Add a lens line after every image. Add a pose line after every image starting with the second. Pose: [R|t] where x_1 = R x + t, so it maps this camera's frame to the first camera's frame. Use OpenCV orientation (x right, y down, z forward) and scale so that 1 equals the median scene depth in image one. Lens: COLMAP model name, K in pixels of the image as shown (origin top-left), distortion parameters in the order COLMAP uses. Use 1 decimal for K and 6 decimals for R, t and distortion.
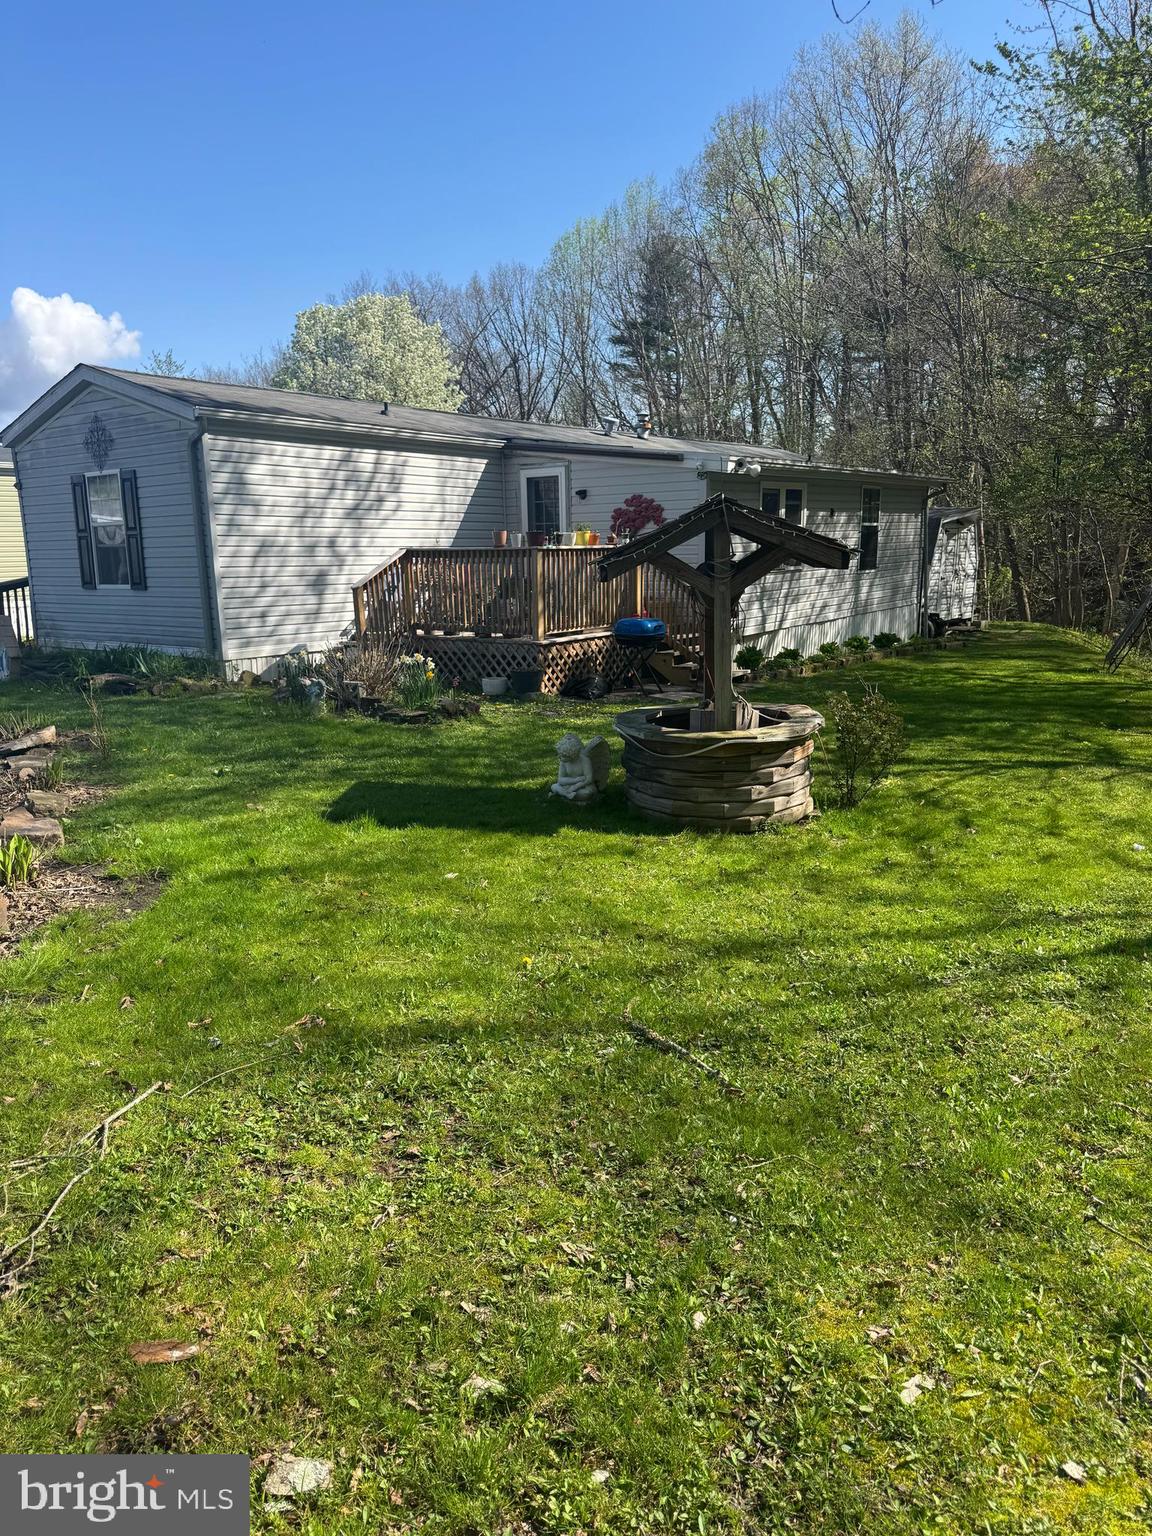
lens RADIAL K [[1090.4, 0, 582.7], [0, 1090.4, 764.2], [0, 0, 1]] dist [0.157831, -0.320634]
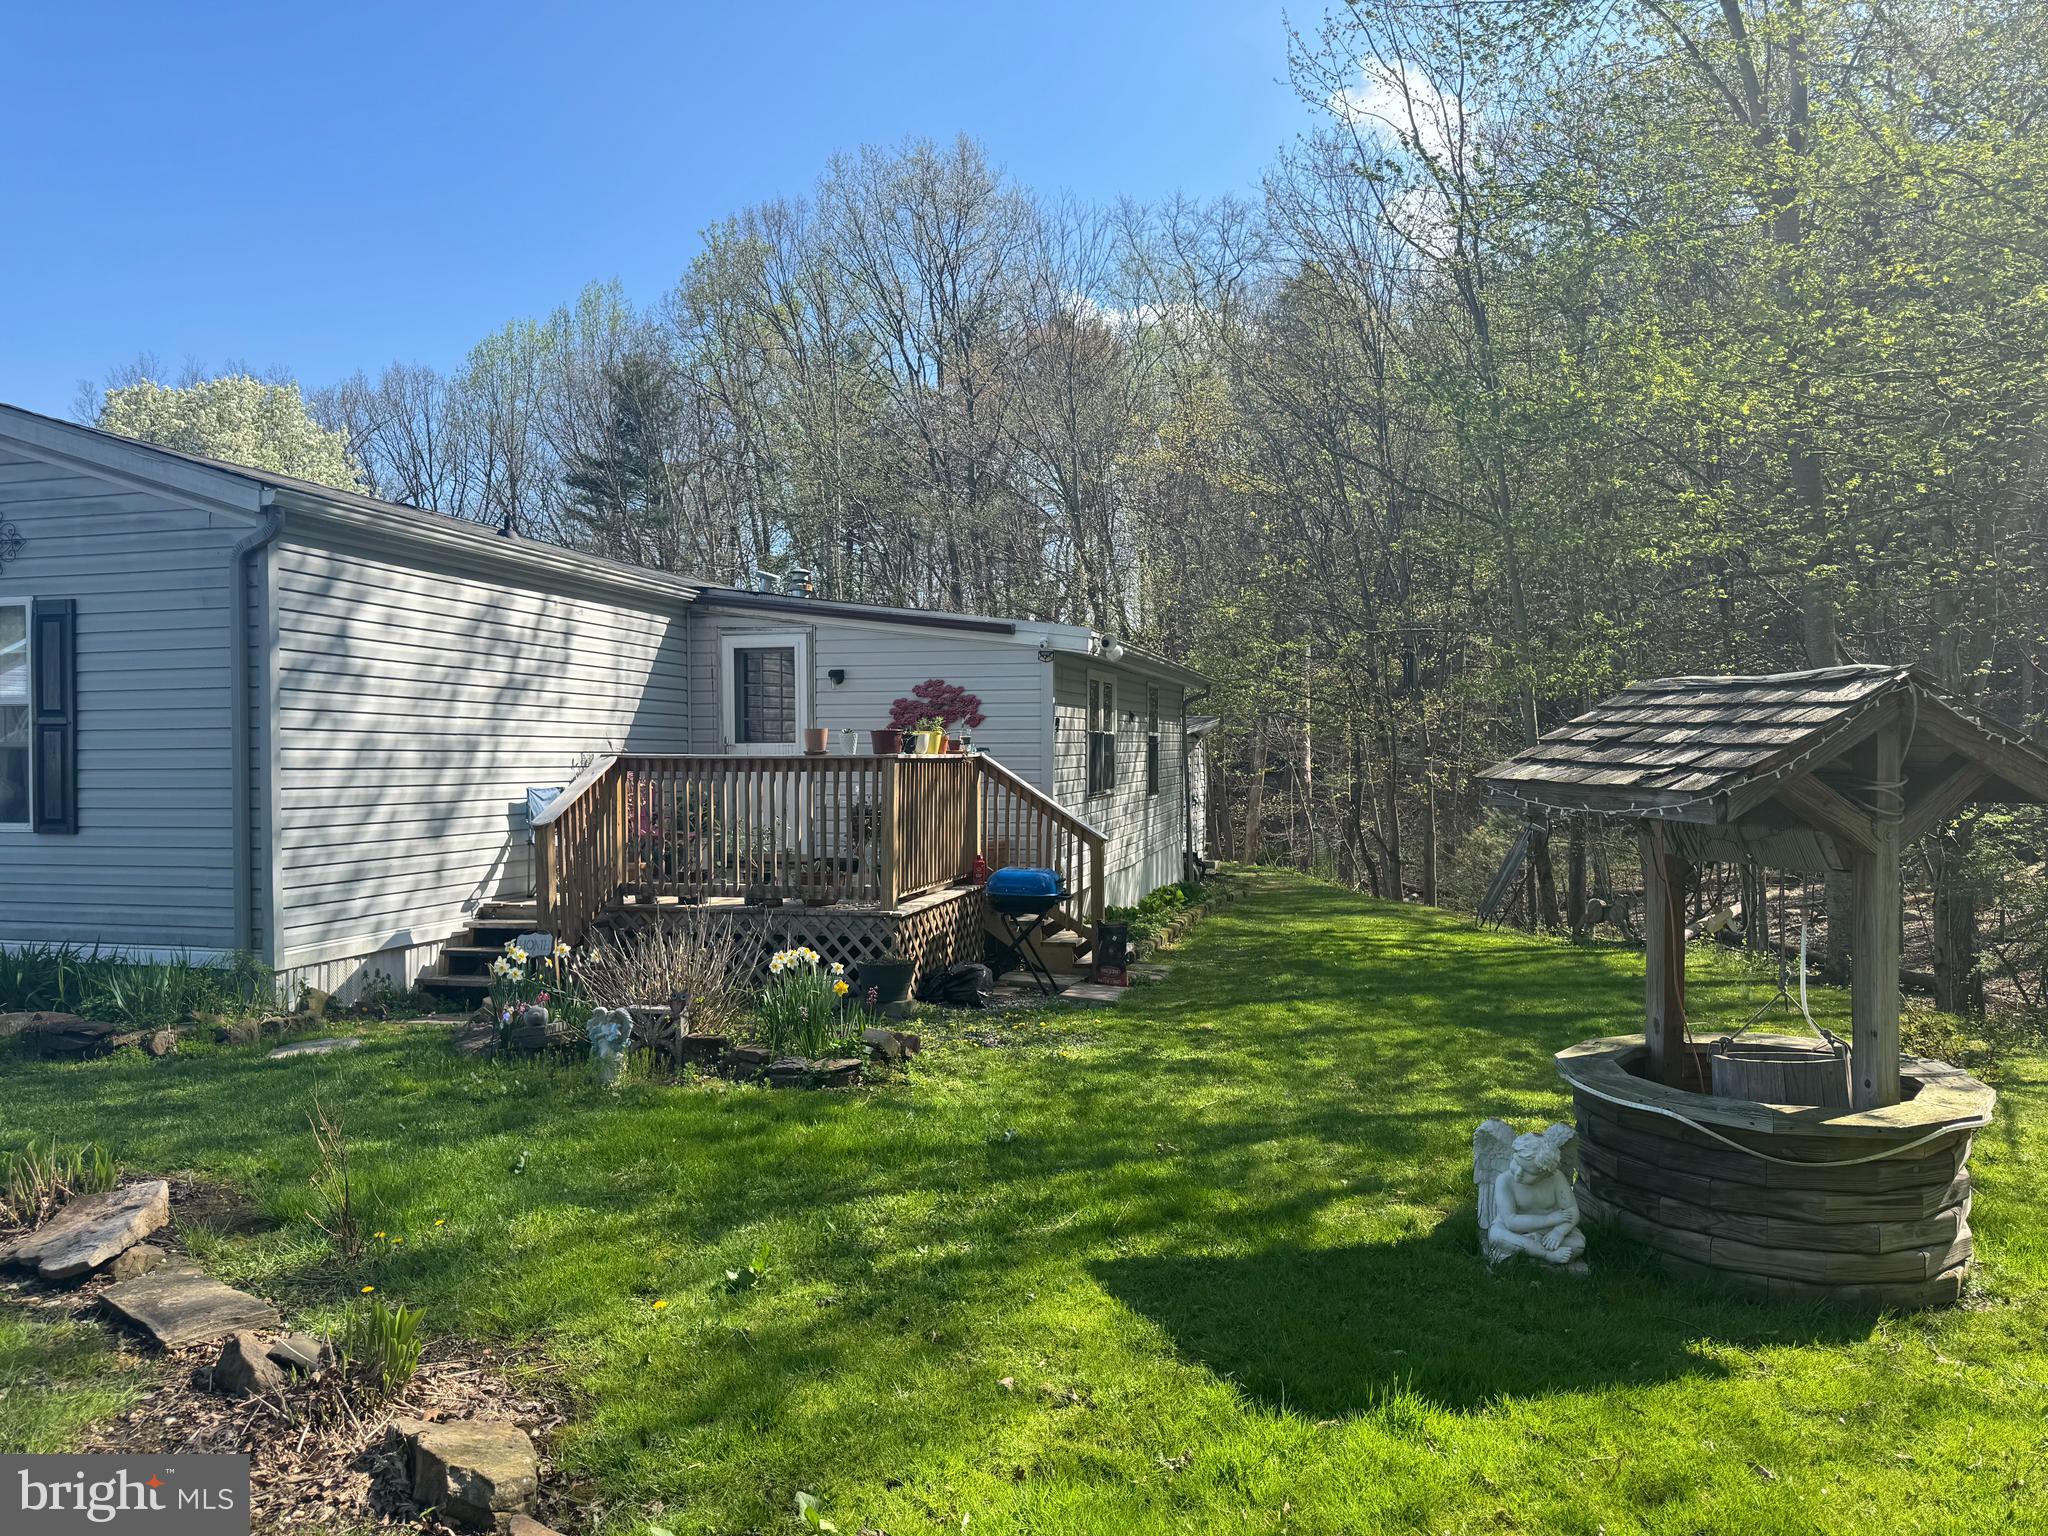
lens RADIAL K [[1424.1, 0, 1024.0], [0, 1424.1, 768.0], [0, 0, 1]] dist [0.075591, 0.001216]
pose [[0.926306, 0.011426, 0.376600, -0.247247], [0.058205, 0.983201, -0.172996, -0.047221], [-0.372250, 0.182167, 0.910080, 0.236996]]
